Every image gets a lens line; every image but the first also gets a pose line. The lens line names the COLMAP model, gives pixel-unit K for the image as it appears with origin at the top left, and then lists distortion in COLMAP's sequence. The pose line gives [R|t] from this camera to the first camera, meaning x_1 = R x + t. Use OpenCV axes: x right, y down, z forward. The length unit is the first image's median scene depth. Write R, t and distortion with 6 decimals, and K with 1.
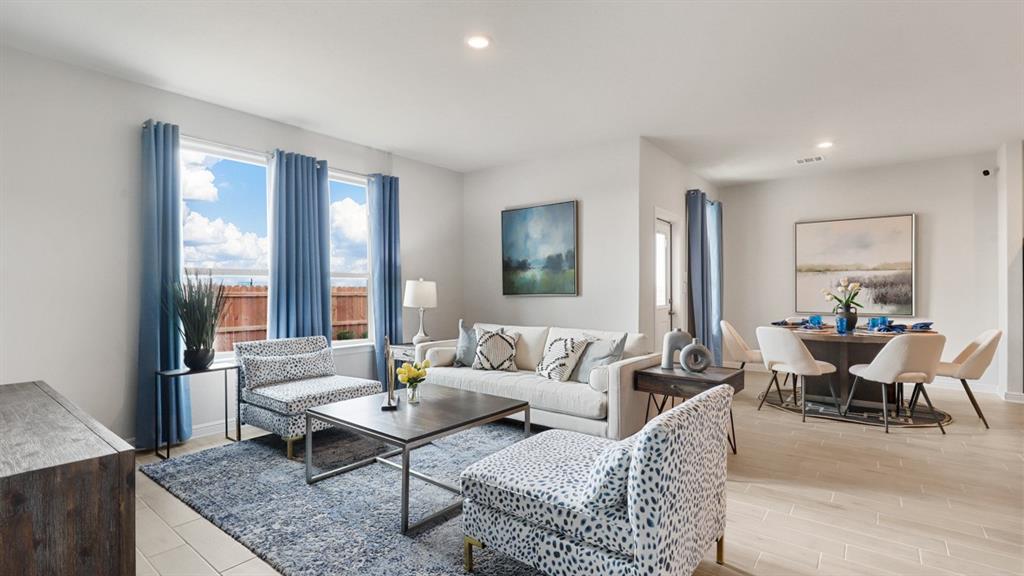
lens RADIAL K [[462.3, 0, 511.0], [0, 462.3, 289.7], [0, 0, 1]] dist [0.002422, -0.000062]
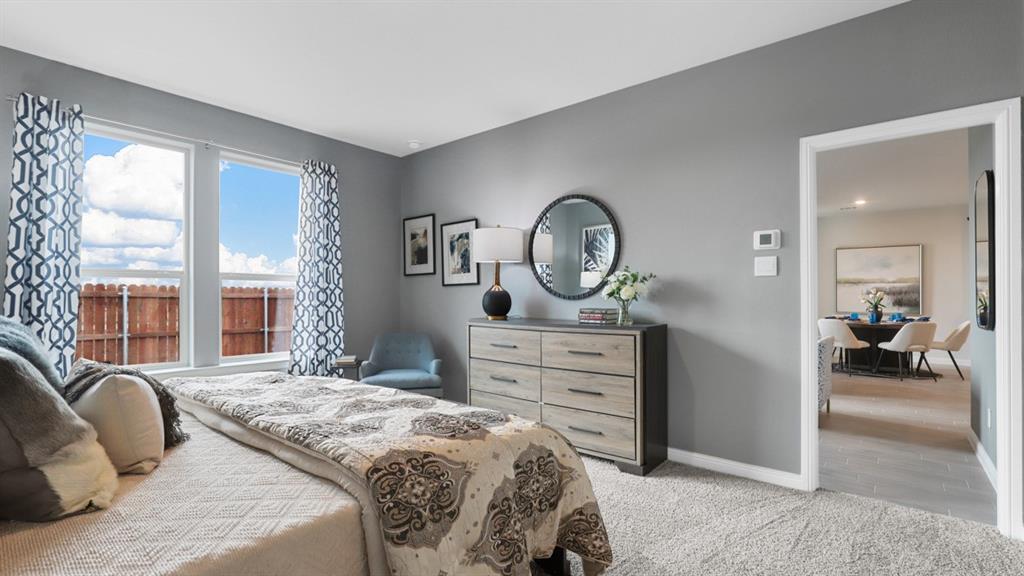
lens RADIAL K [[462.3, 0, 512.7], [0, 462.3, 292.8], [0, 0, 1]] dist [0.002422, -0.000062]
pose [[0.999768, 0.007067, -0.020334, -0.463032], [-0.007212, 0.999949, -0.007102, 0.008902], [0.020283, 0.007247, 0.999768, -0.580946]]
